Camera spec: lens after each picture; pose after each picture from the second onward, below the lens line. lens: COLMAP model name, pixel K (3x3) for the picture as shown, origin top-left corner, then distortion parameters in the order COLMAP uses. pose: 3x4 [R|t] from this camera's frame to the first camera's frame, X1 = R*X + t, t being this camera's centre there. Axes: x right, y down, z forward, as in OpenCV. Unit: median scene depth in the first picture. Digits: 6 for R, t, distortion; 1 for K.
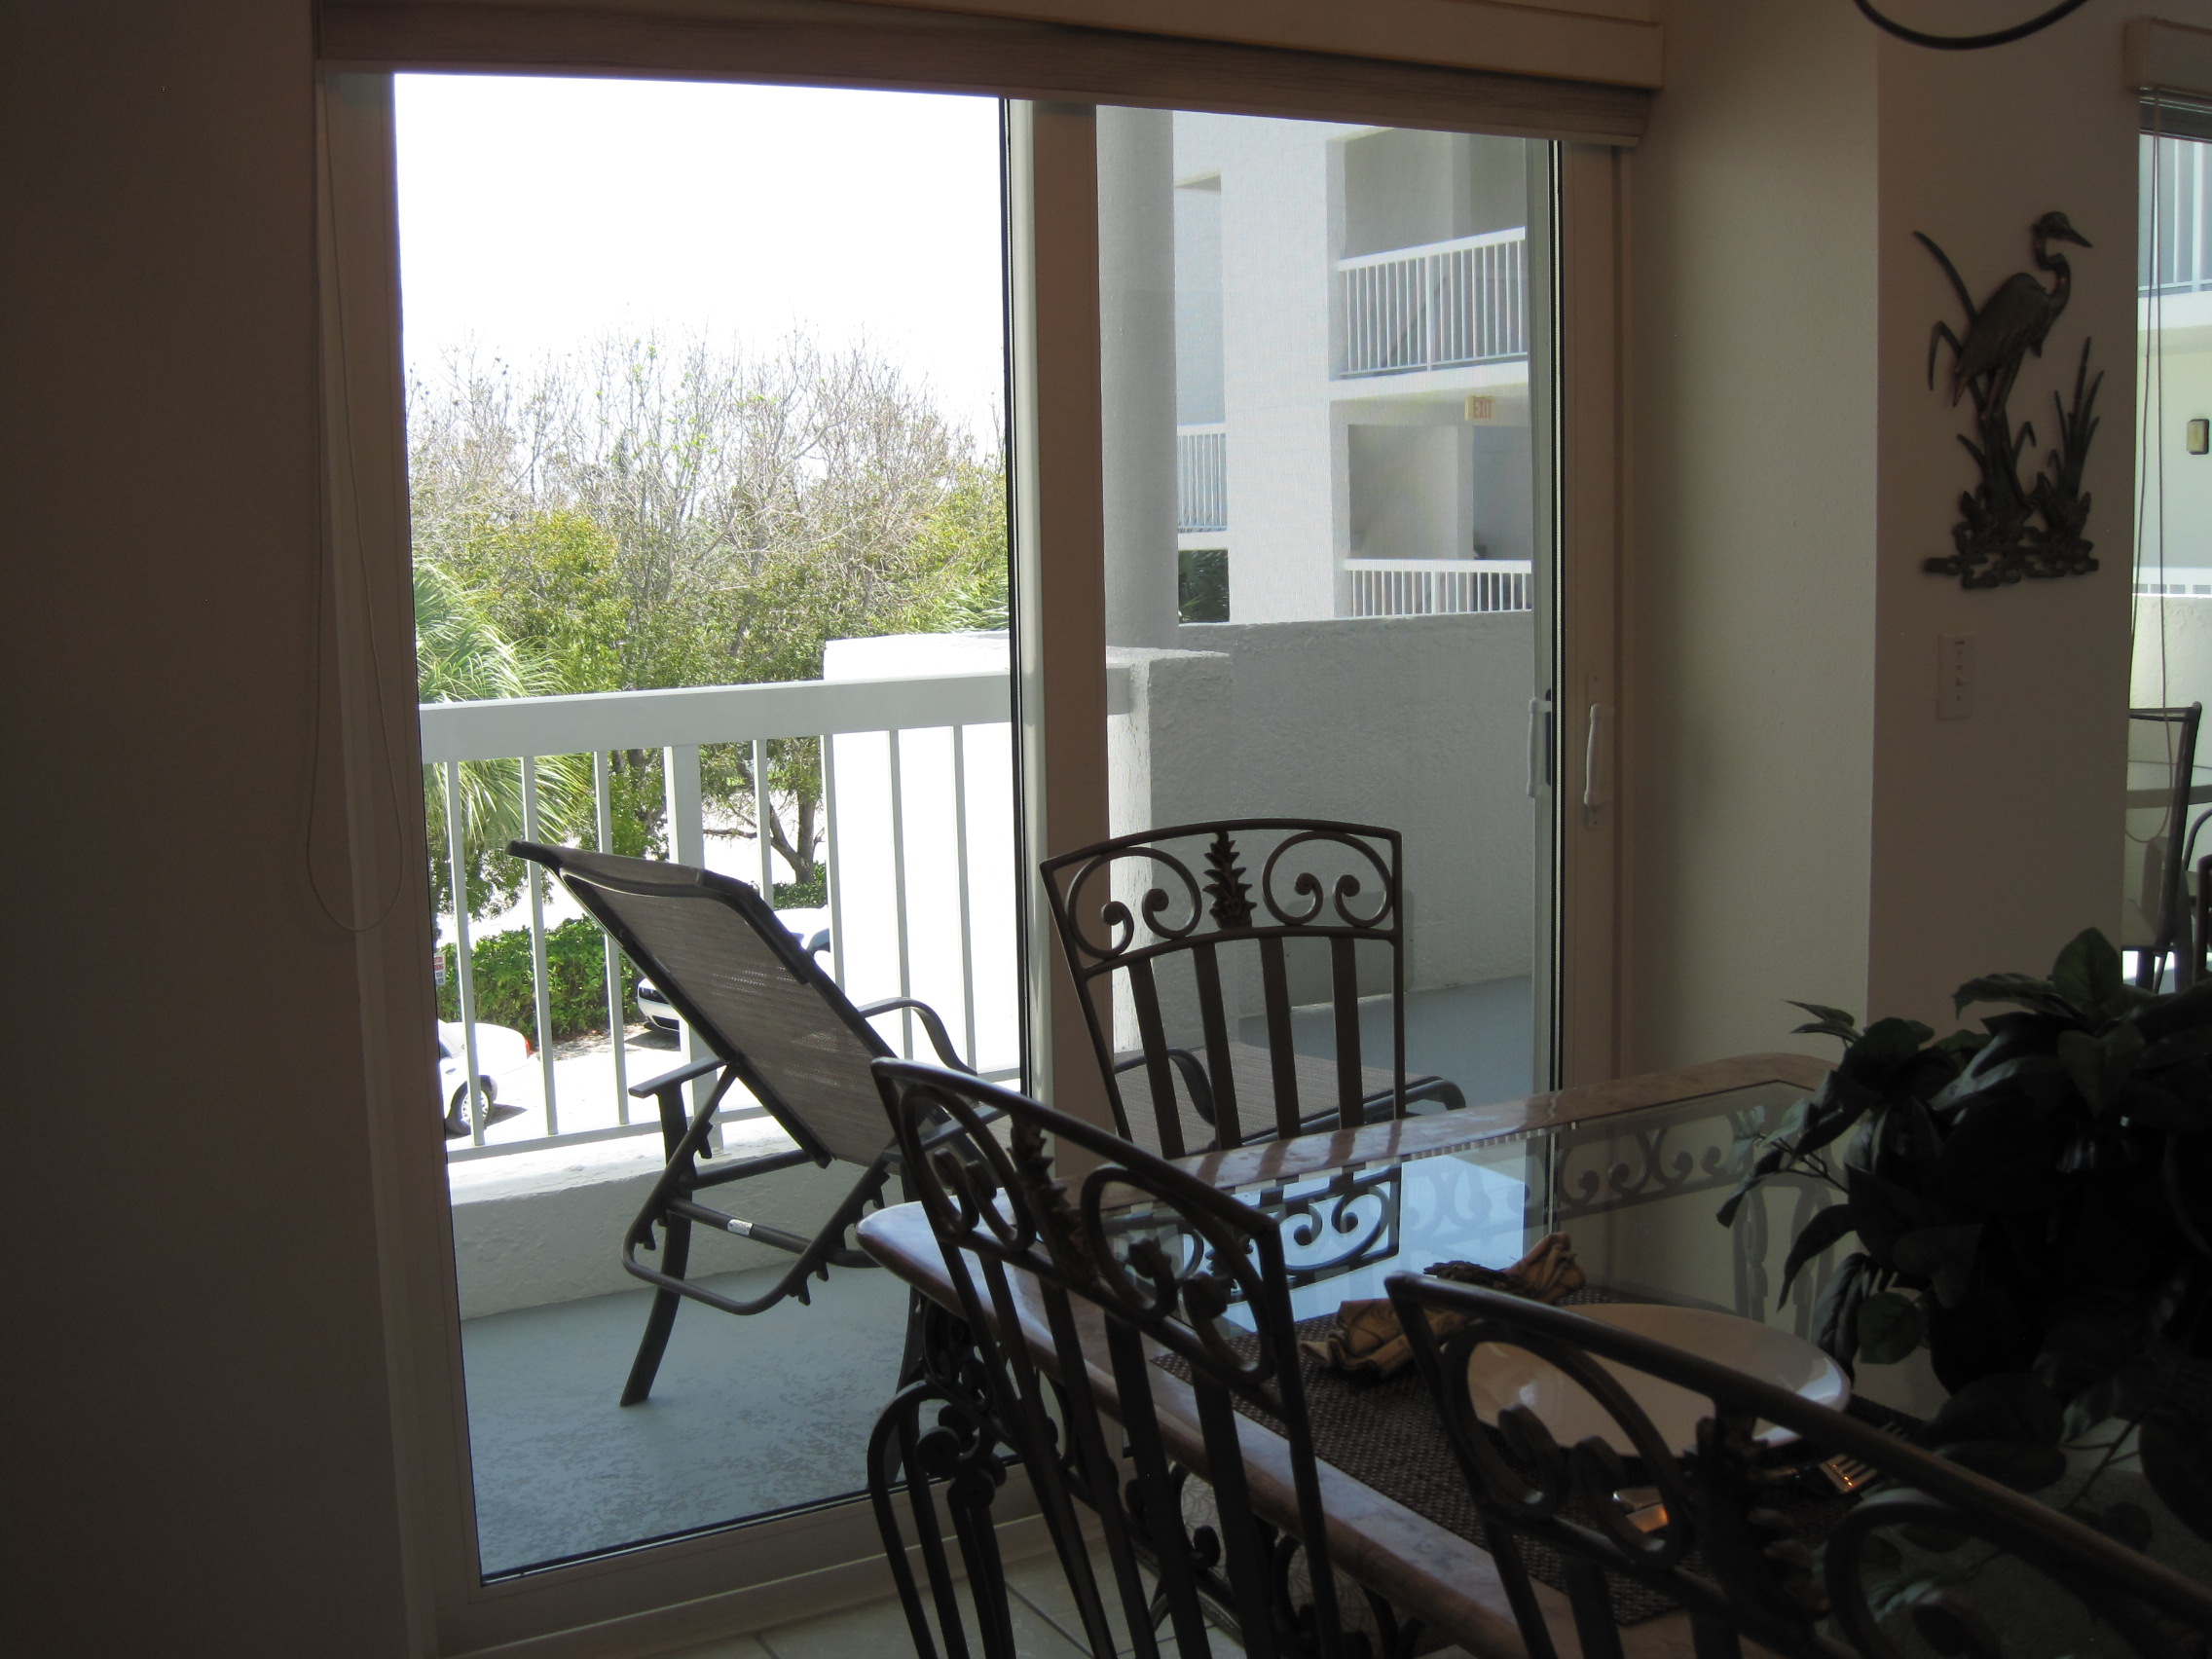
lens RADIAL K [[2285.4, 0, 1121.8], [0, 2285.4, 823.4], [0, 0, 1]] dist [-0.181840, 0.155234]
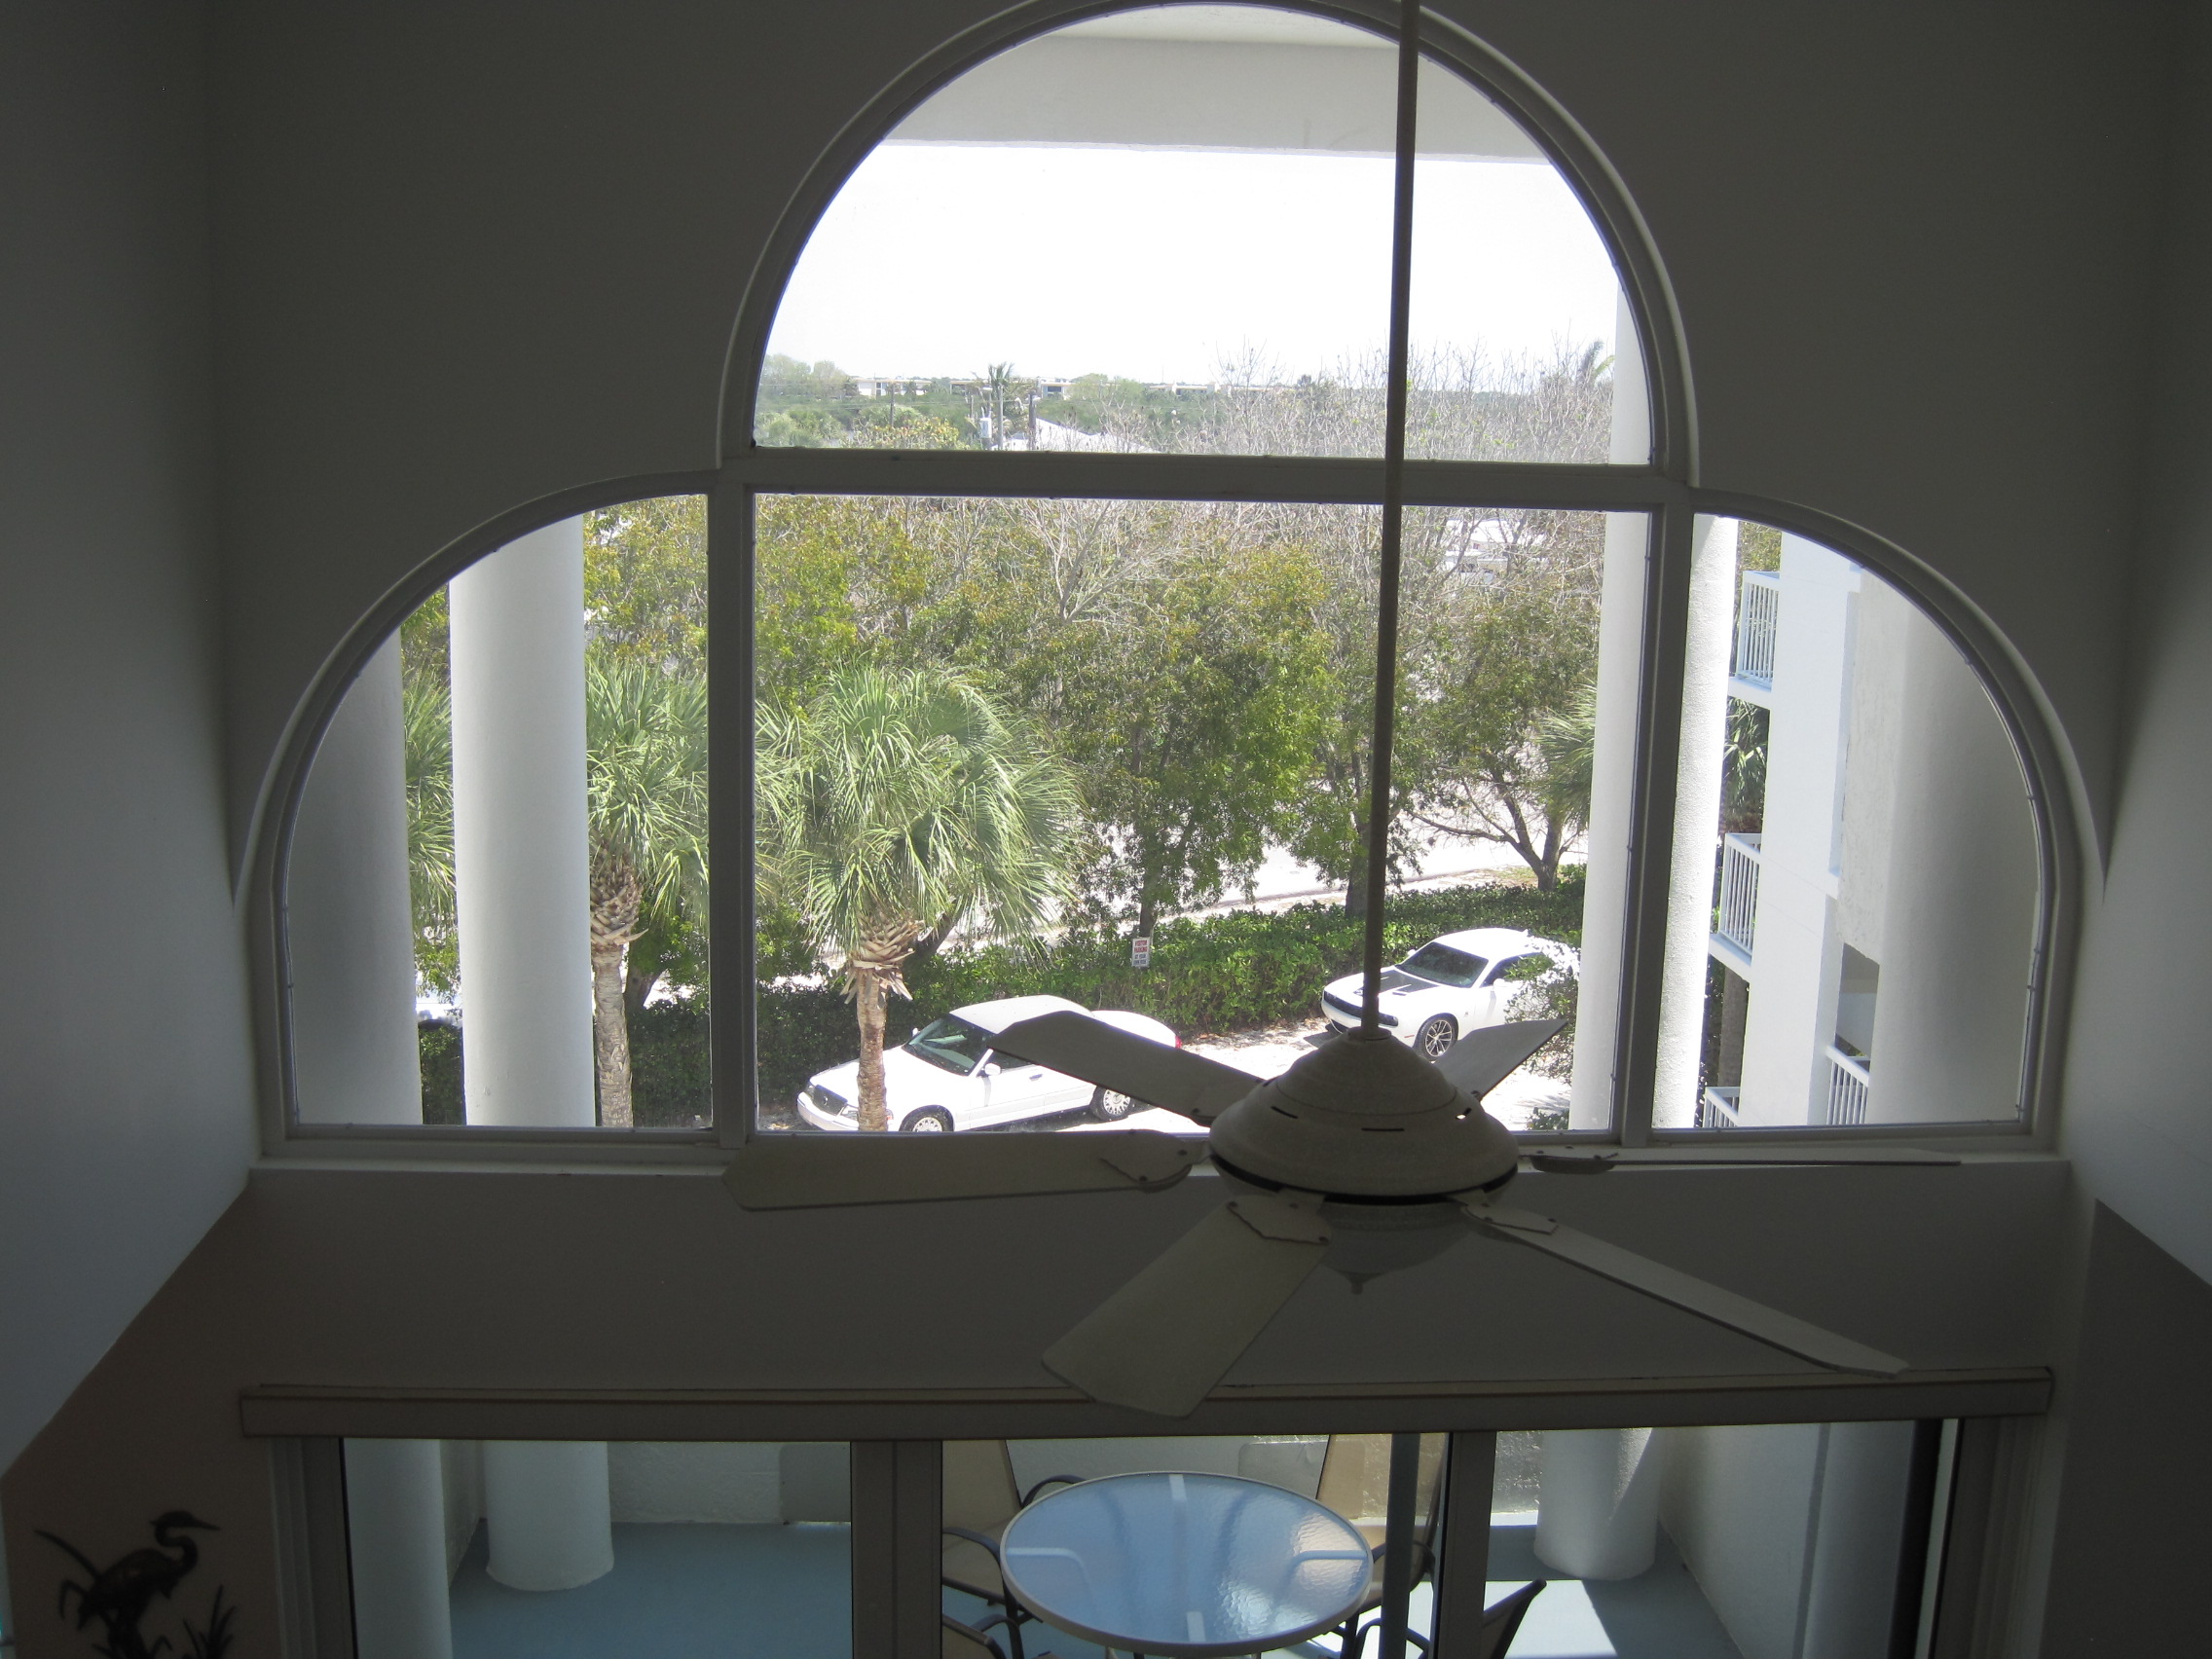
lens RADIAL K [[2285.4, 0, 1121.8], [0, 2285.4, 823.4], [0, 0, 1]] dist [-0.181840, 0.155234]
pose [[0.899650, 0.126937, -0.417751, 1.548826], [-0.102524, 0.991470, 0.080475, -0.917398], [0.424403, -0.029570, 0.904991, -0.055454]]
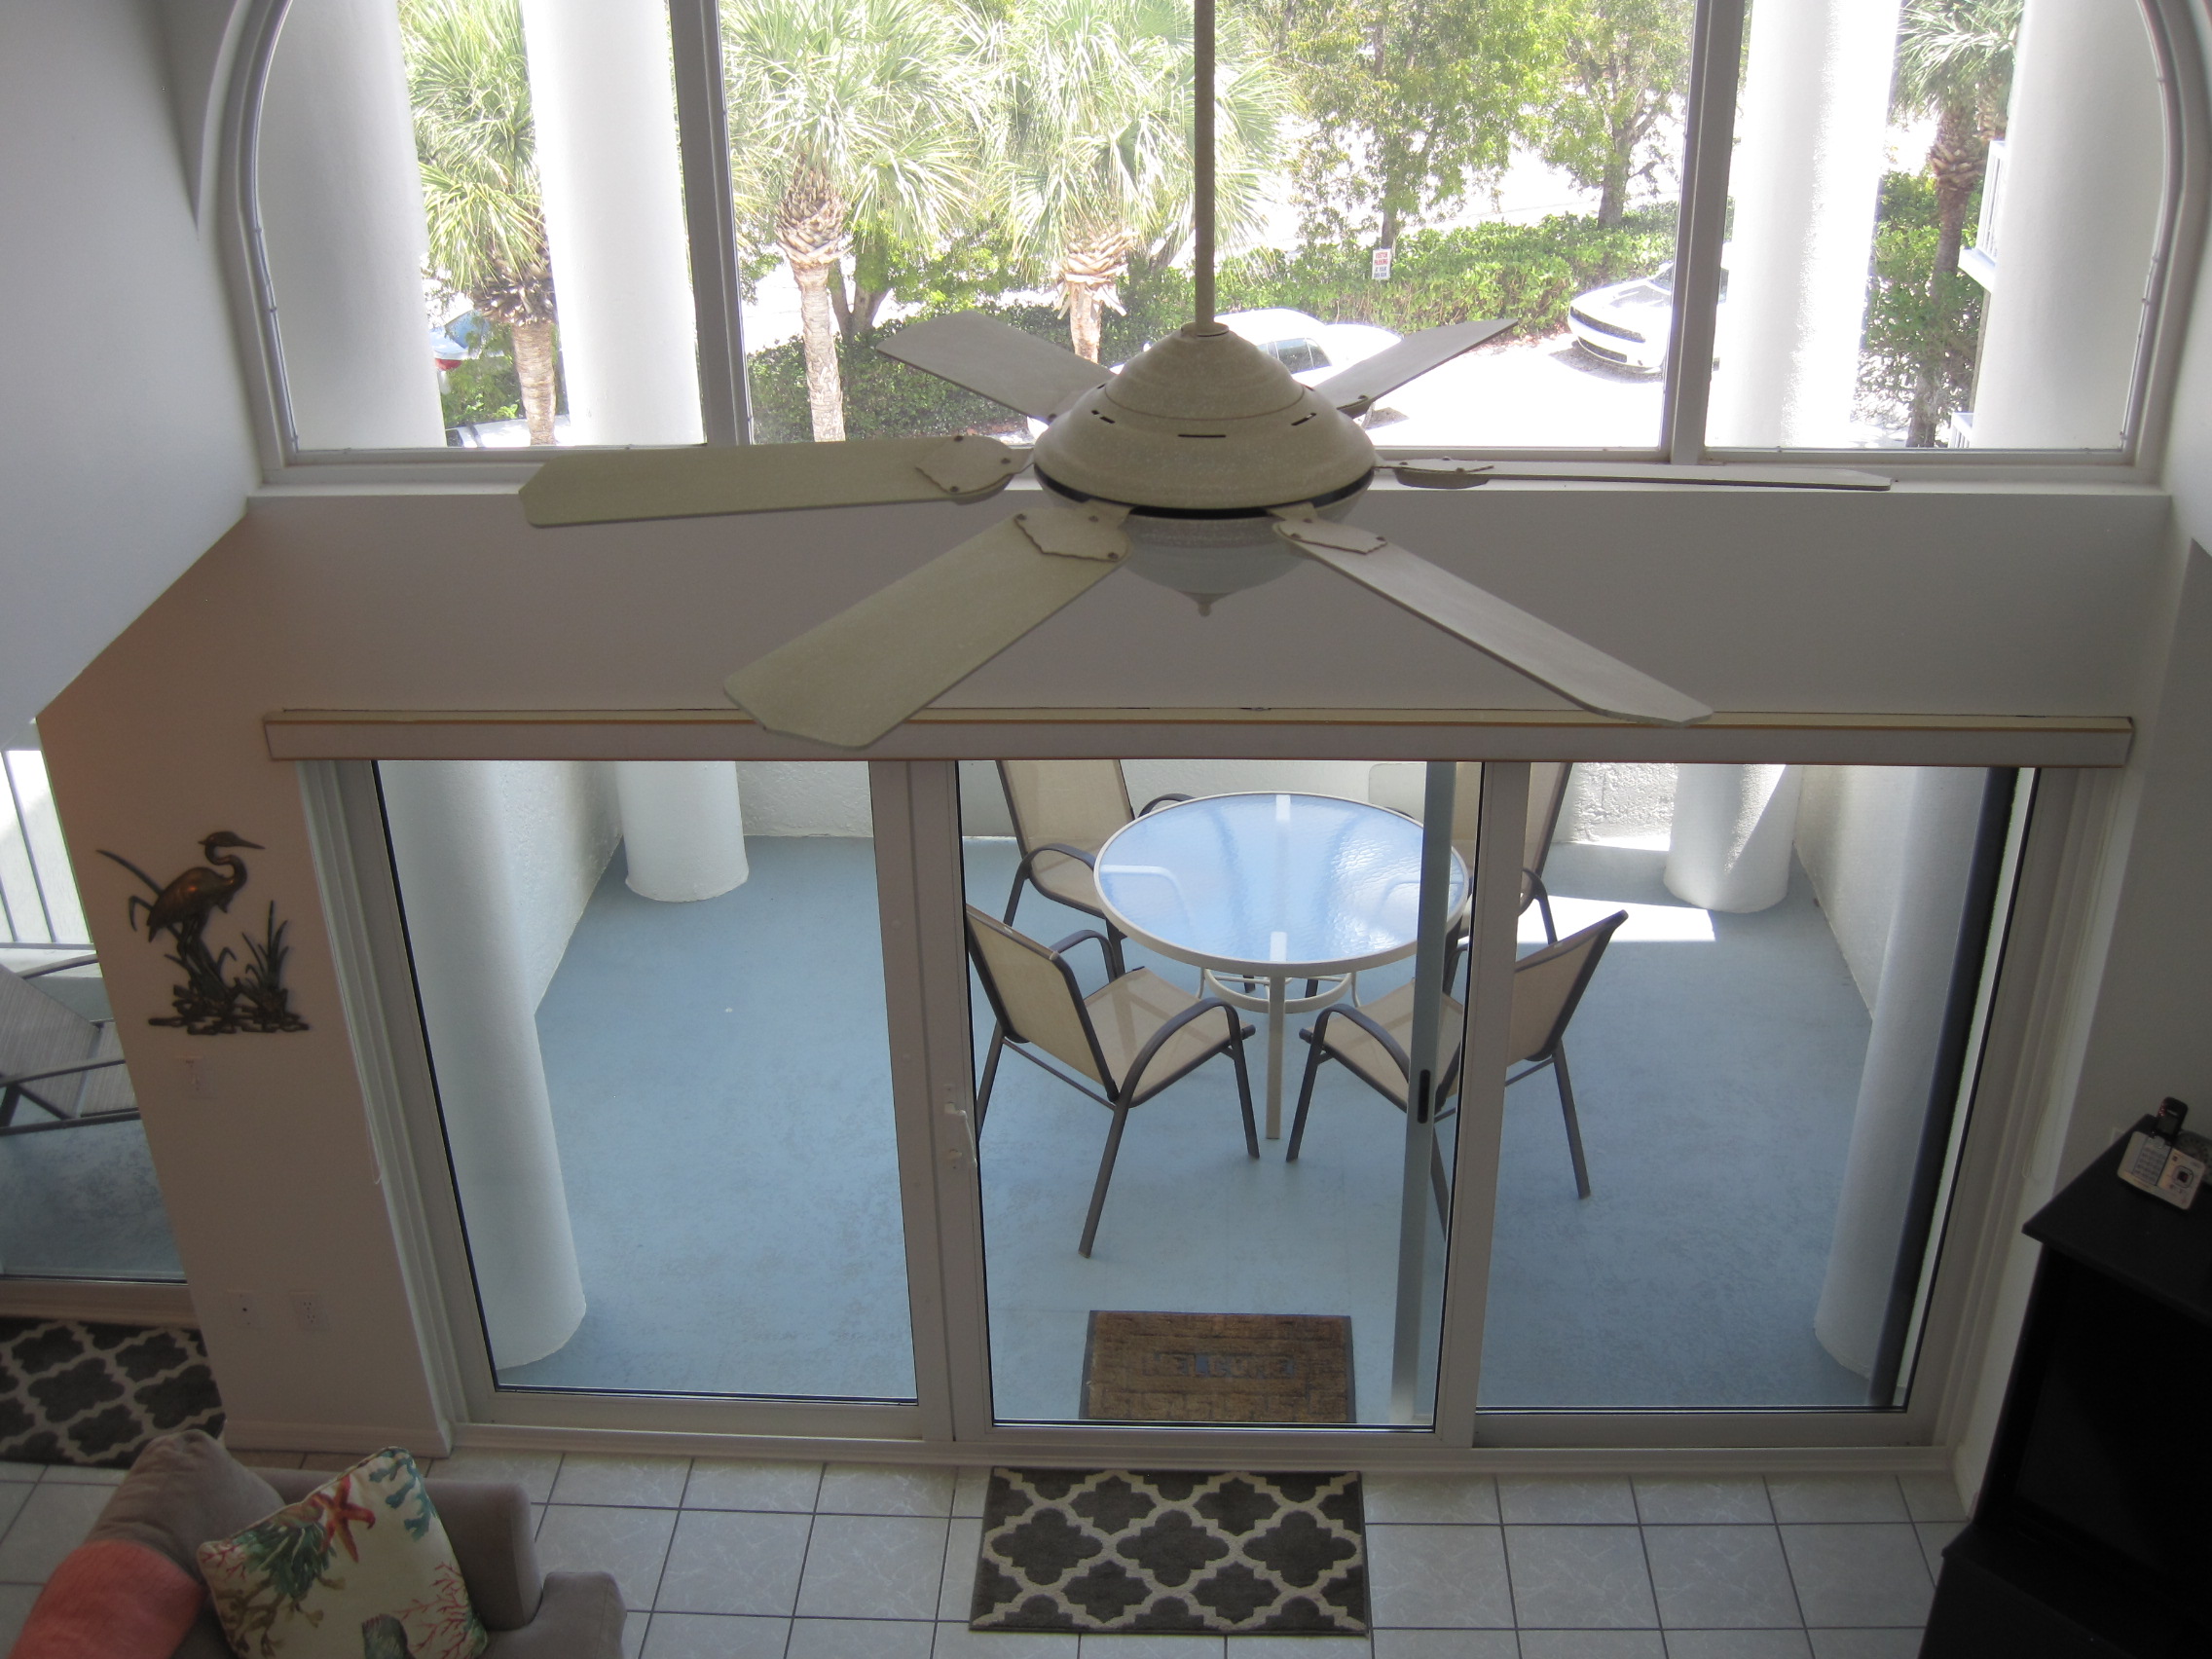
lens RADIAL K [[2285.4, 0, 1121.8], [0, 2285.4, 823.4], [0, 0, 1]] dist [-0.181840, 0.155234]
pose [[0.845450, 0.260139, -0.466414, 1.668836], [-0.075276, 0.922673, 0.378165, -0.912773], [0.528723, -0.284609, 0.799656, 0.091100]]
